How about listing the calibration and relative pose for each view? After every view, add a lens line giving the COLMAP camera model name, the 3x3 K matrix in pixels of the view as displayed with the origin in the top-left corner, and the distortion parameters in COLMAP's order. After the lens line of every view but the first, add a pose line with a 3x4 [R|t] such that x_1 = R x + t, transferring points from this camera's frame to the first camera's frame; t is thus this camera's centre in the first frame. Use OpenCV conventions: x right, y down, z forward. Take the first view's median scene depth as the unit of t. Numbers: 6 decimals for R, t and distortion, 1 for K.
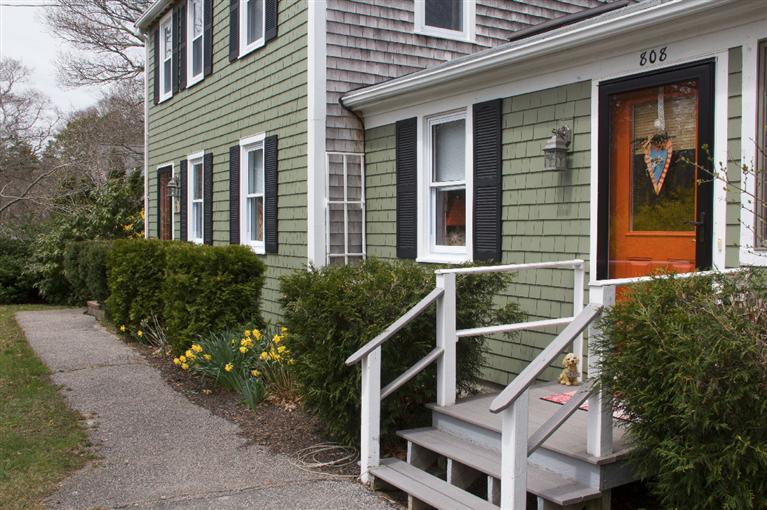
lens RADIAL K [[765.2, 0, 383.5], [0, 765.2, 255.0], [0, 0, 1]] dist [-0.084451, 0.005851]
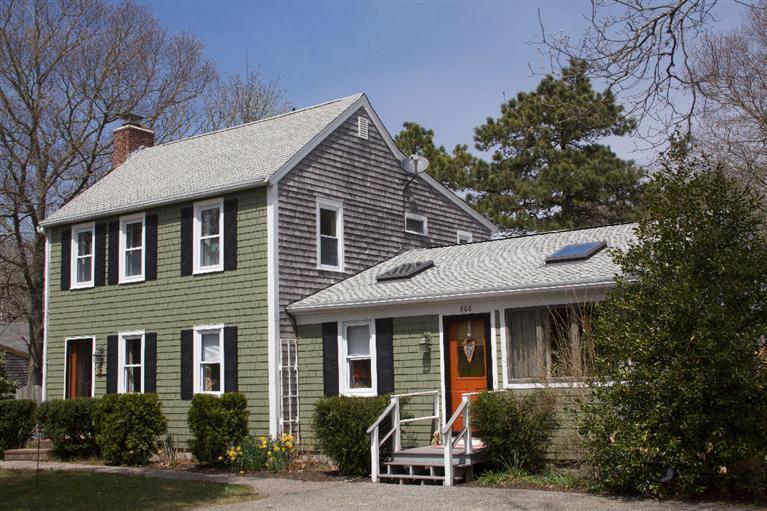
lens RADIAL K [[936.2, 0, 383.5], [0, 936.2, 255.5], [0, 0, 1]] dist [-0.000355, 0.008585]
pose [[0.926790, 0.023617, 0.374837, -0.679811], [0.040470, 0.985931, -0.162183, 0.039059], [-0.373393, 0.165479, 0.912795, -1.131434]]
